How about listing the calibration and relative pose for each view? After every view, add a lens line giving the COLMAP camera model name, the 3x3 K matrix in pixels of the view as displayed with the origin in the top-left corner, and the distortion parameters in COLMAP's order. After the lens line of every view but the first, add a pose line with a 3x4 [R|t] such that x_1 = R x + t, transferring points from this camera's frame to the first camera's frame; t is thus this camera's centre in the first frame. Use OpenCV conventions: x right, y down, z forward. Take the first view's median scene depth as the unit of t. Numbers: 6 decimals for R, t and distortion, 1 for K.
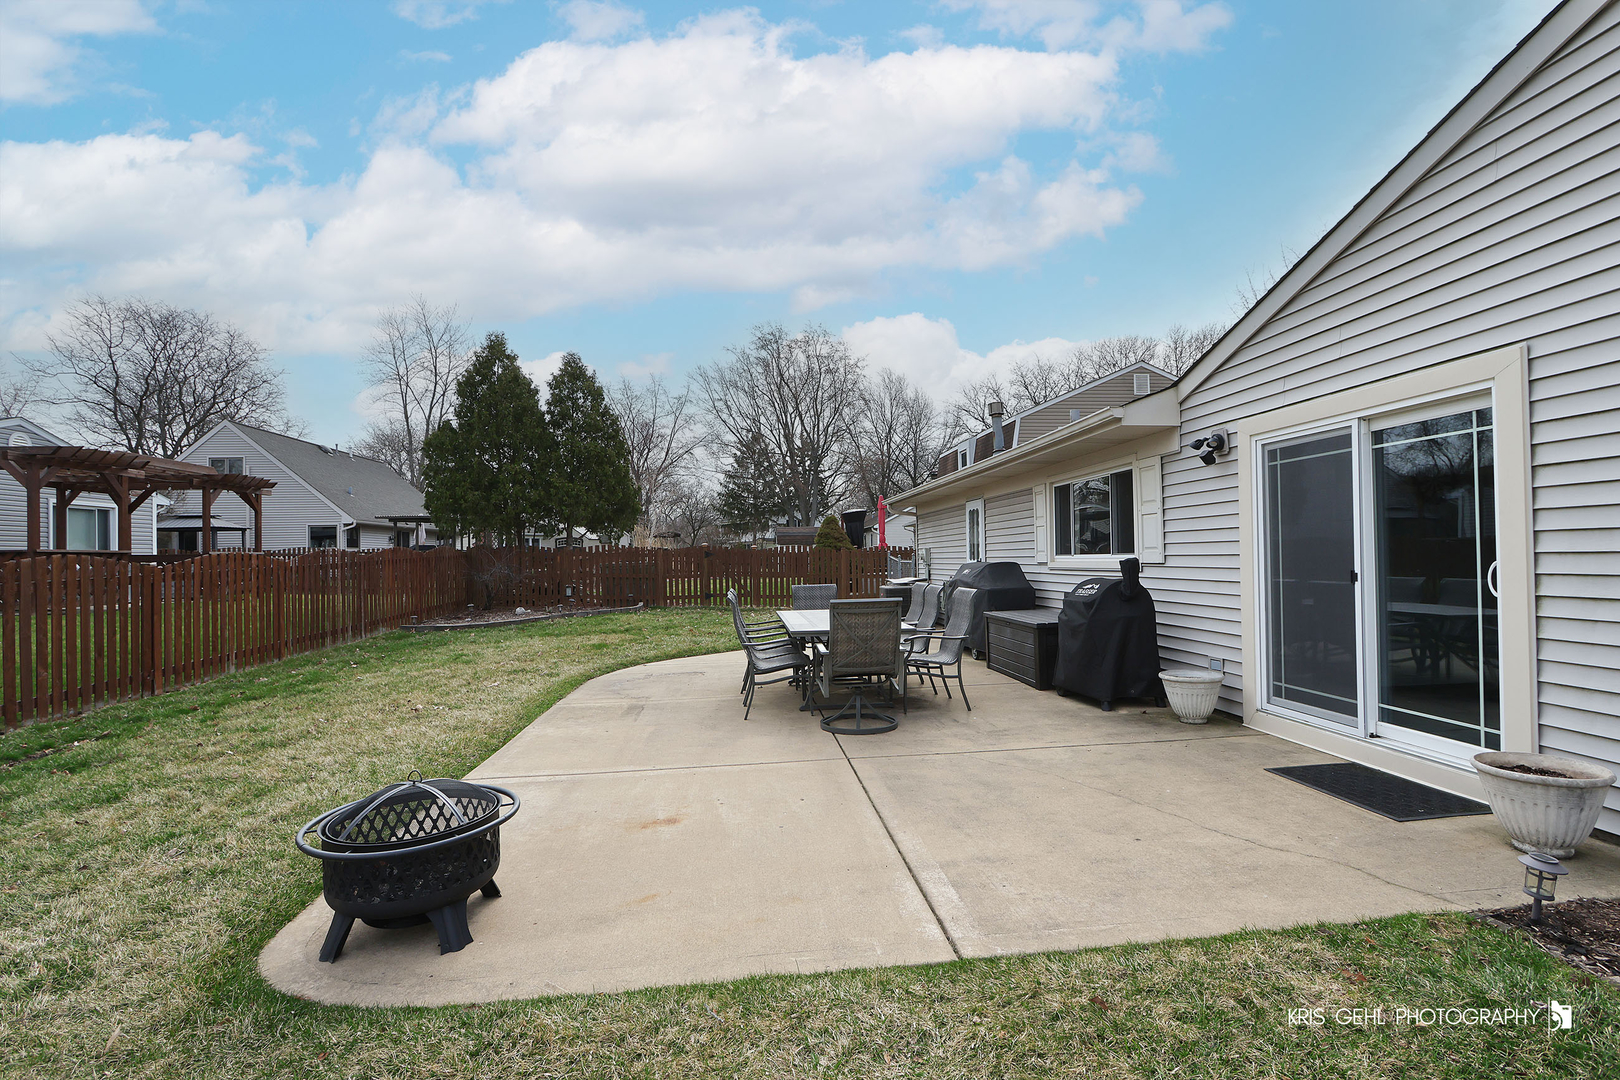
lens RADIAL K [[803.6, 0, 806.3], [0, 803.6, 533.2], [0, 0, 1]] dist [-0.011447, -0.000854]
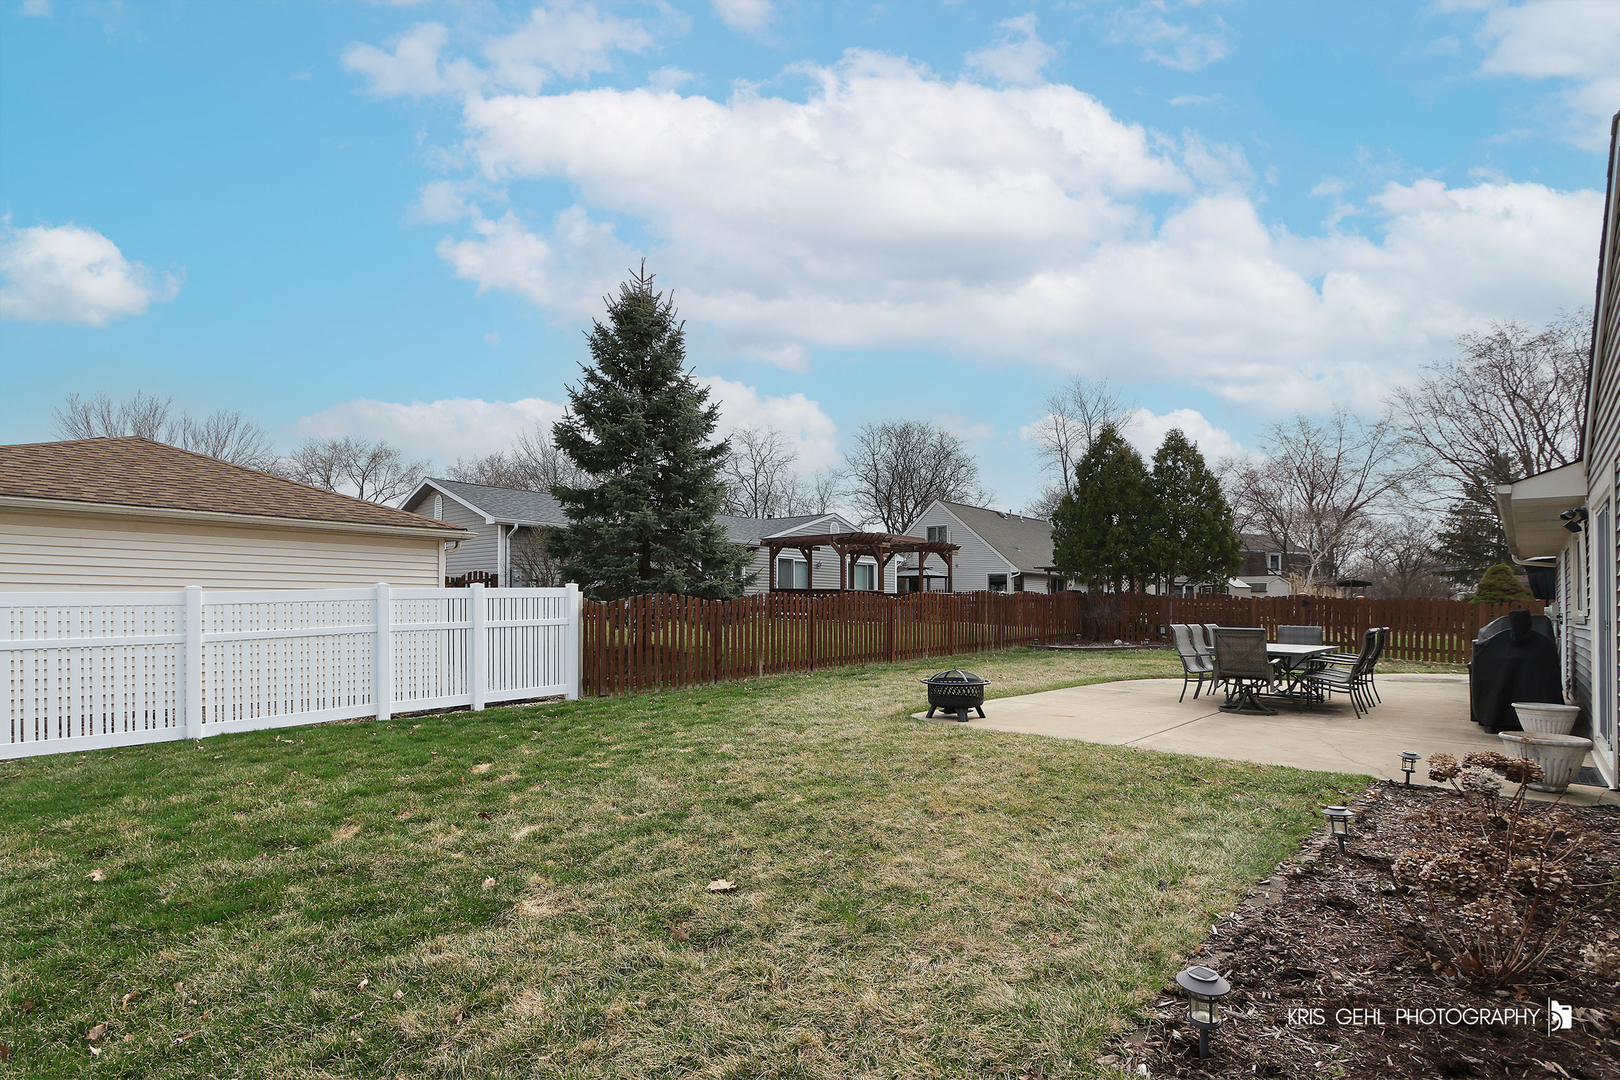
lens RADIAL K [[768.3, 0, 817.2], [0, 768.3, 542.4], [0, 0, 1]] dist [0.017818, -0.000369]
pose [[0.703131, -0.027521, -0.710527, 0.164451], [-0.006874, 0.998941, -0.045495, -0.003368], [0.711027, 0.036873, 0.702197, -0.191085]]
